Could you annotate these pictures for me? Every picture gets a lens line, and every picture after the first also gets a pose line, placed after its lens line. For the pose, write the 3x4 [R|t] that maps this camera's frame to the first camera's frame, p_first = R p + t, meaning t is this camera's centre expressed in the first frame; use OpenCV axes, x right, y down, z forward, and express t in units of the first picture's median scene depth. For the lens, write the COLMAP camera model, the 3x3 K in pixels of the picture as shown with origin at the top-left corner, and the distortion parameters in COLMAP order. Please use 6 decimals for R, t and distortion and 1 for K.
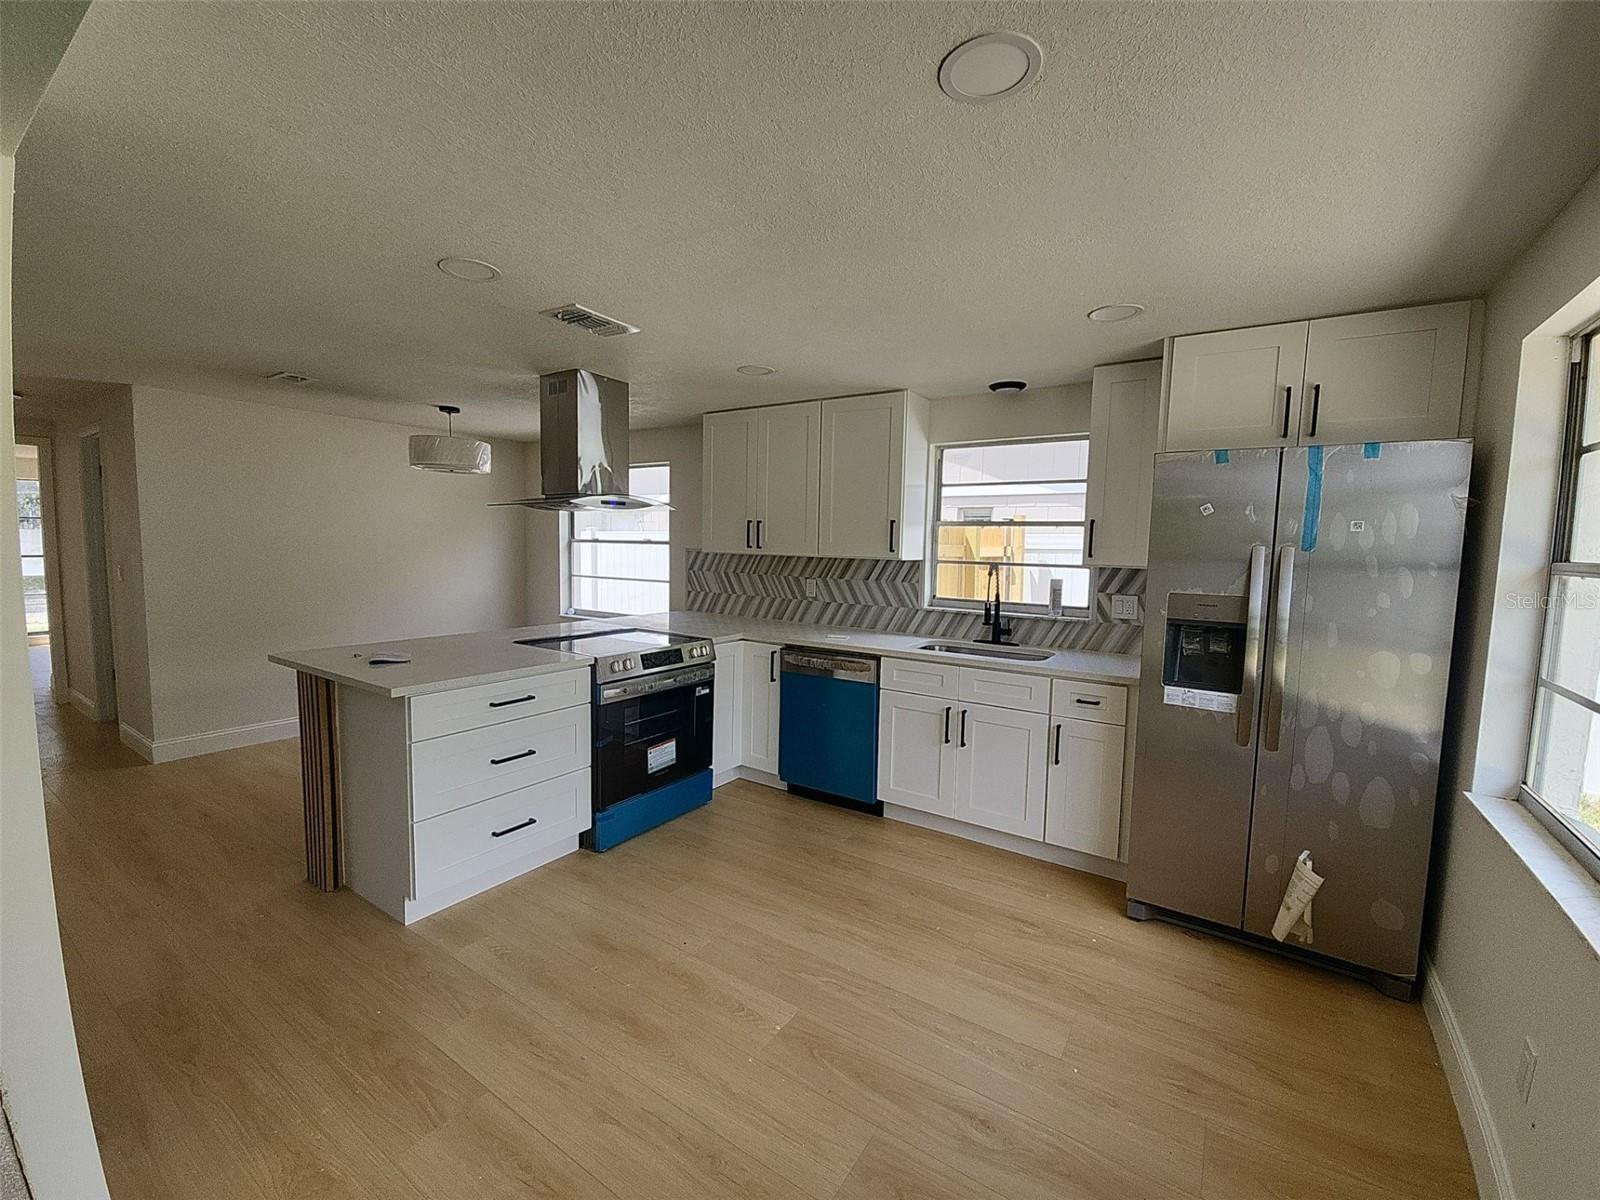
lens RADIAL K [[662.8, 0, 797.1], [0, 662.8, 600.8], [0, 0, 1]] dist [0.002624, -0.000103]
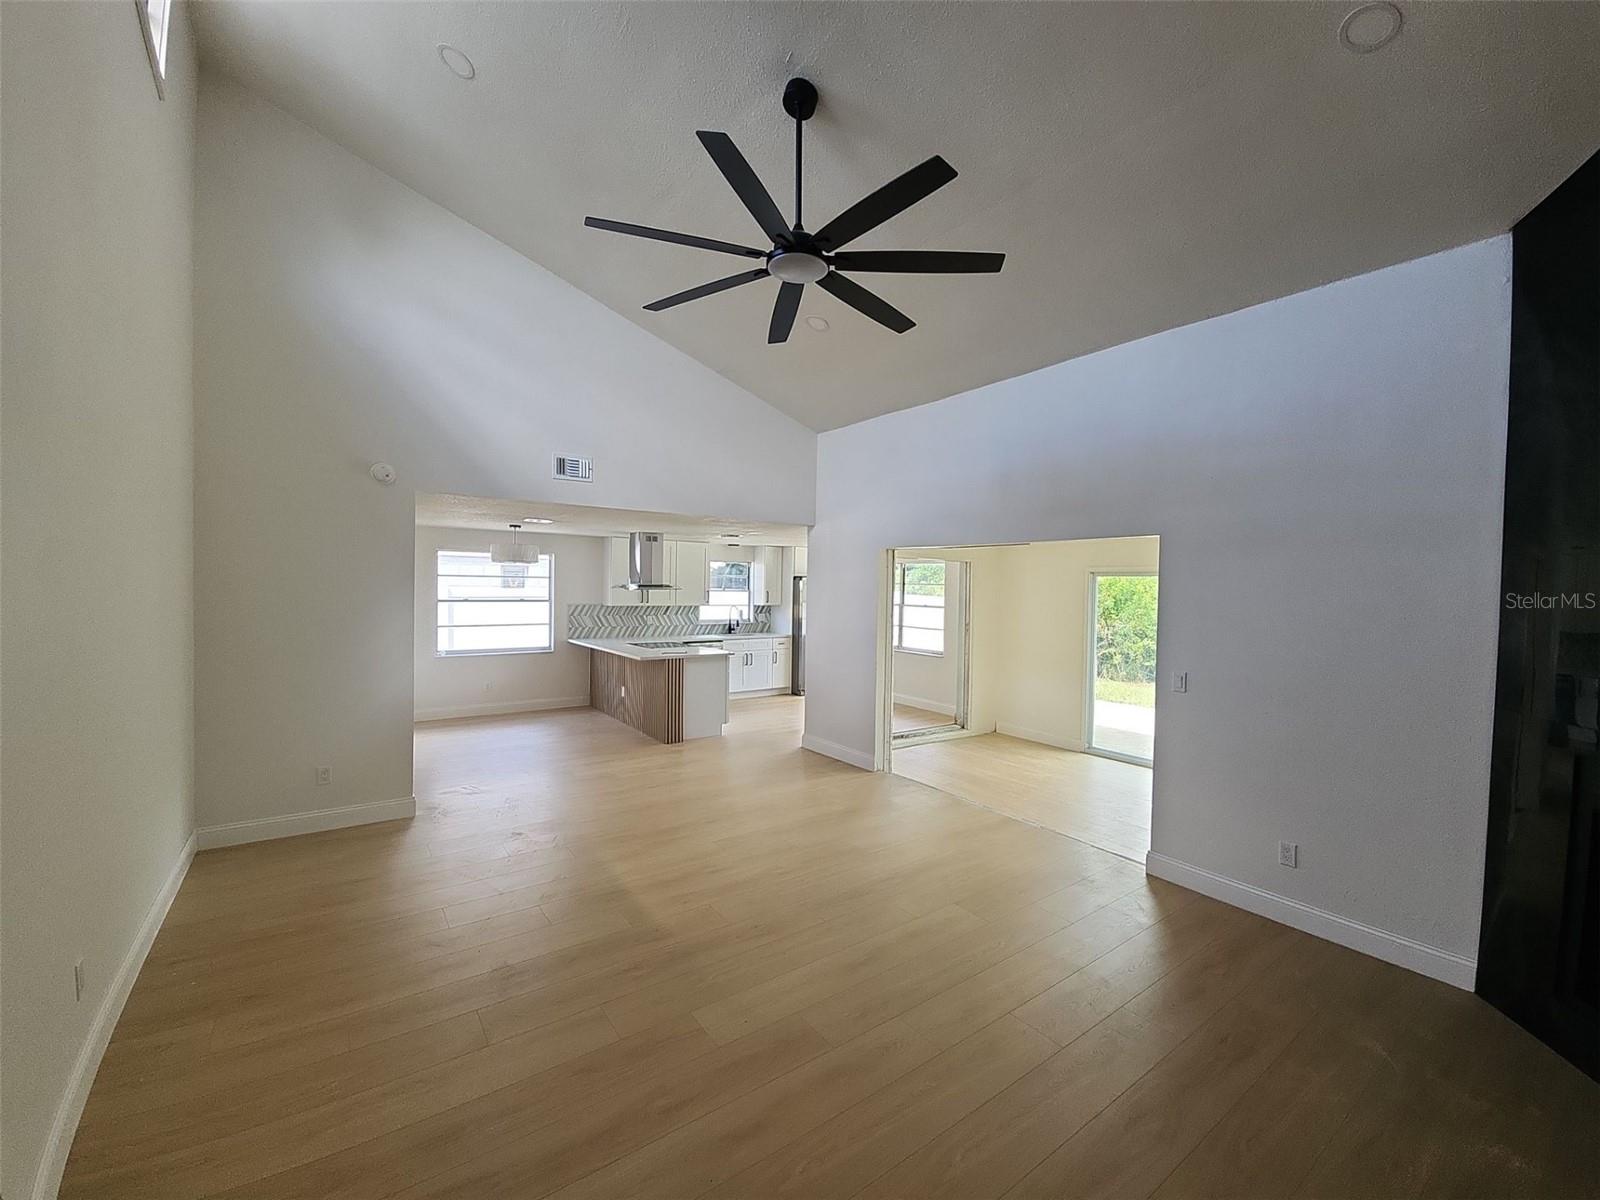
lens RADIAL K [[662.8, 0, 800.9], [0, 662.8, 599.9], [0, 0, 1]] dist [0.002624, -0.000103]
pose [[0.337889, -0.034842, 0.940541, -1.849089], [0.072157, 0.997332, 0.011023, -0.073181], [-0.938416, 0.064142, 0.339502, -0.209368]]
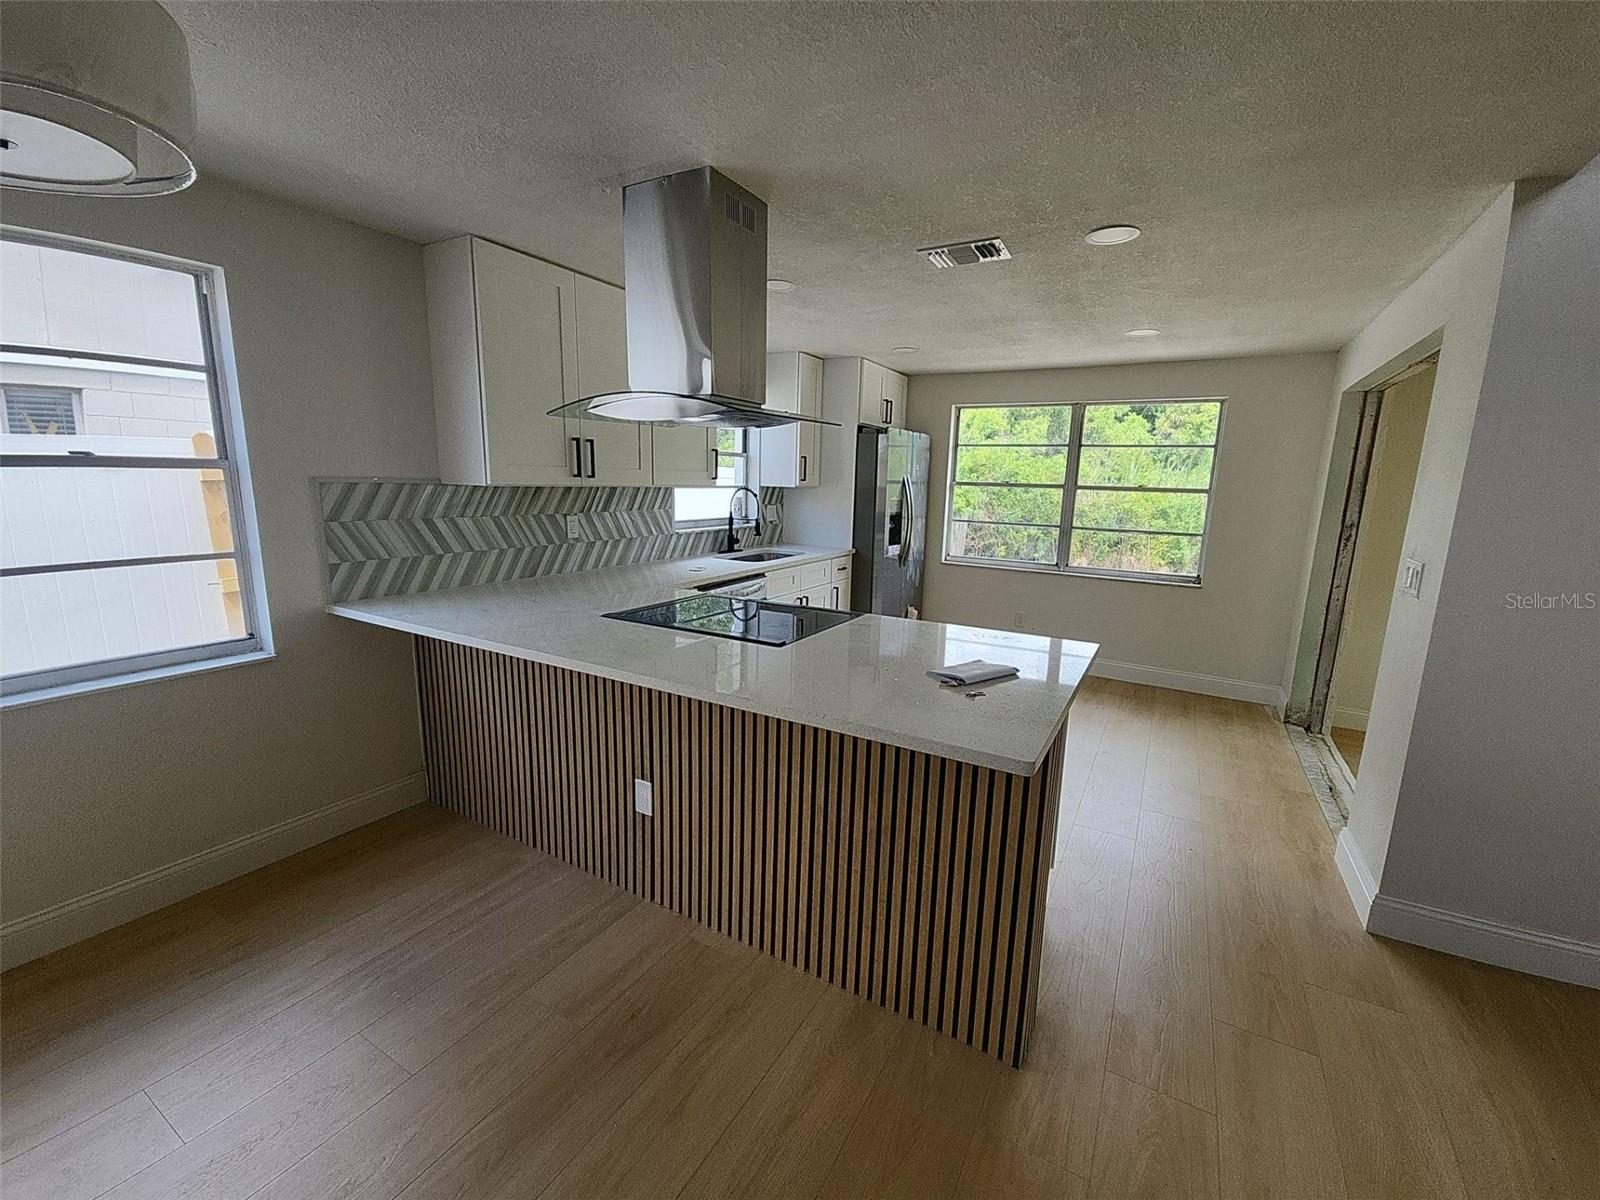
lens RADIAL K [[662.8, 0, 807.1], [0, 662.8, 601.9], [0, 0, 1]] dist [0.002624, -0.000103]
pose [[-0.101006, -0.208343, 0.972826, -0.781316], [0.054925, 0.975168, 0.214547, -0.085106], [-0.993369, 0.075103, -0.087054, 0.796258]]
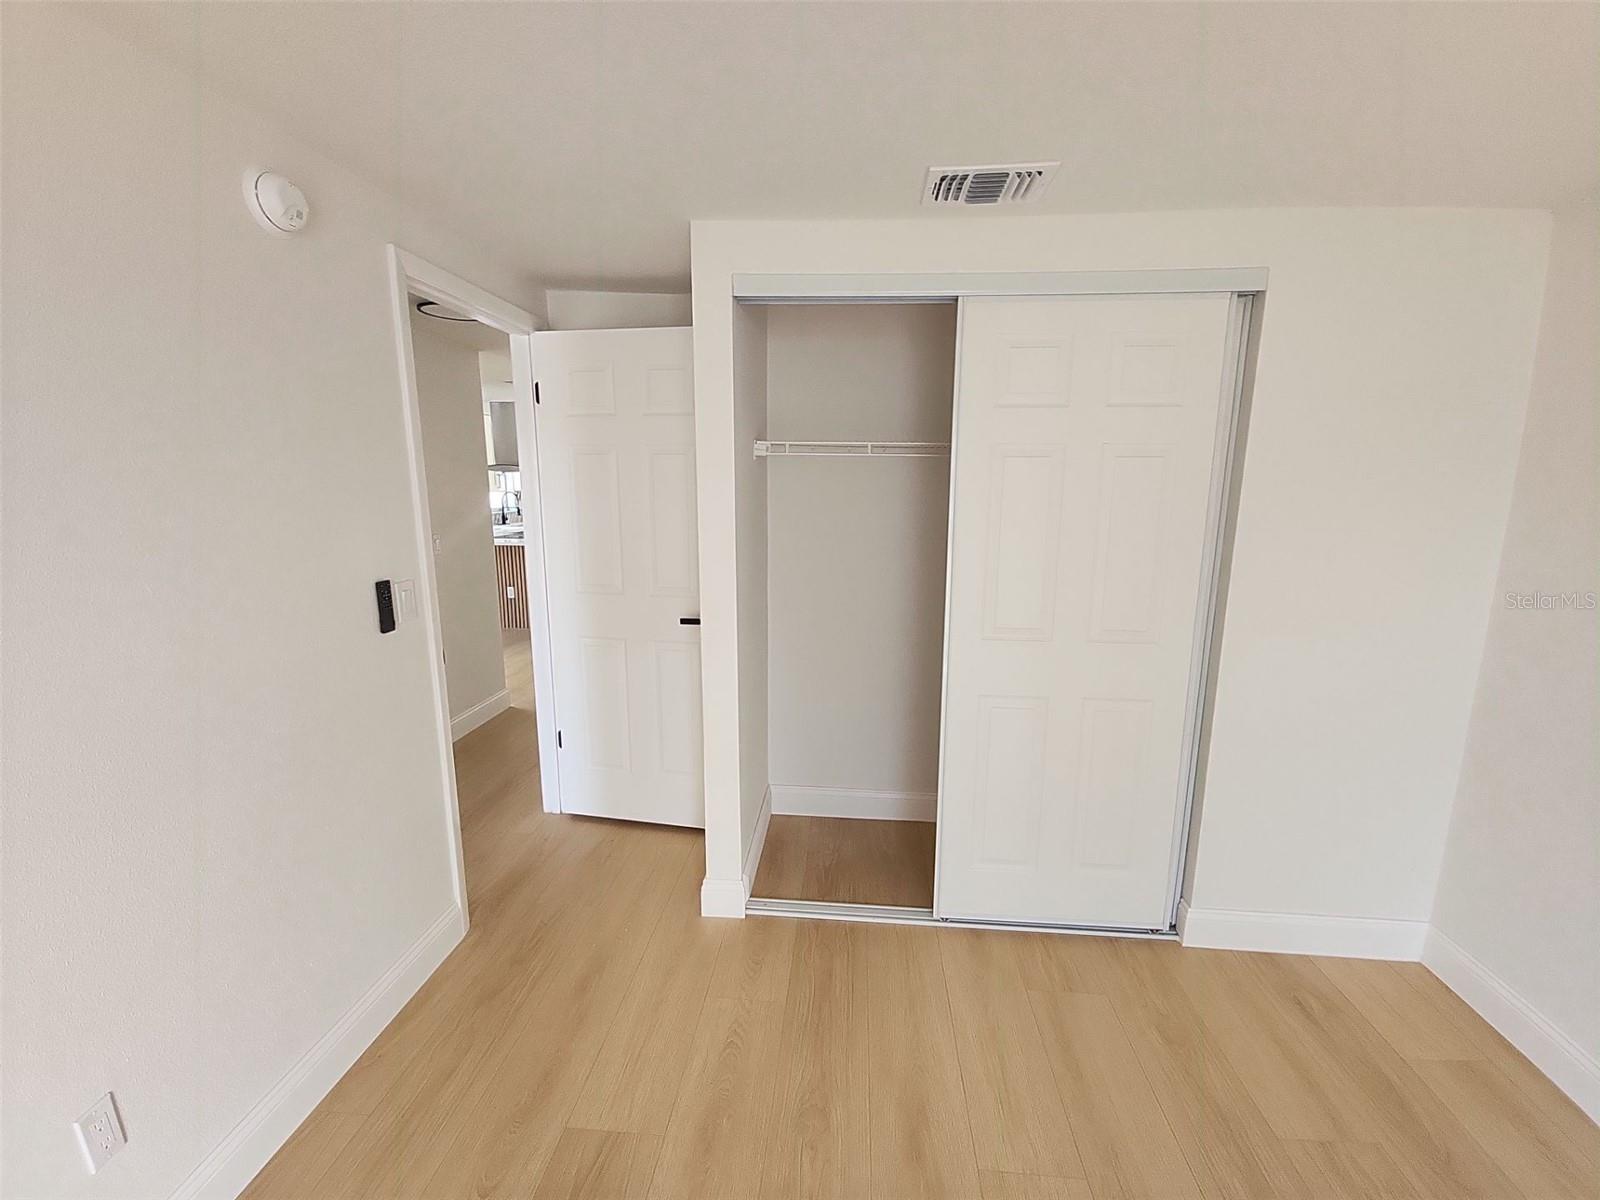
lens RADIAL K [[662.8, 0, 800.5], [0, 662.8, 600.6], [0, 0, 1]] dist [0.002624, -0.000103]
pose [[-0.508066, -0.179233, 0.842464, -1.988749], [0.055608, 0.969243, 0.239741, -0.158681], [-0.859521, 0.168652, -0.482472, 1.059636]]
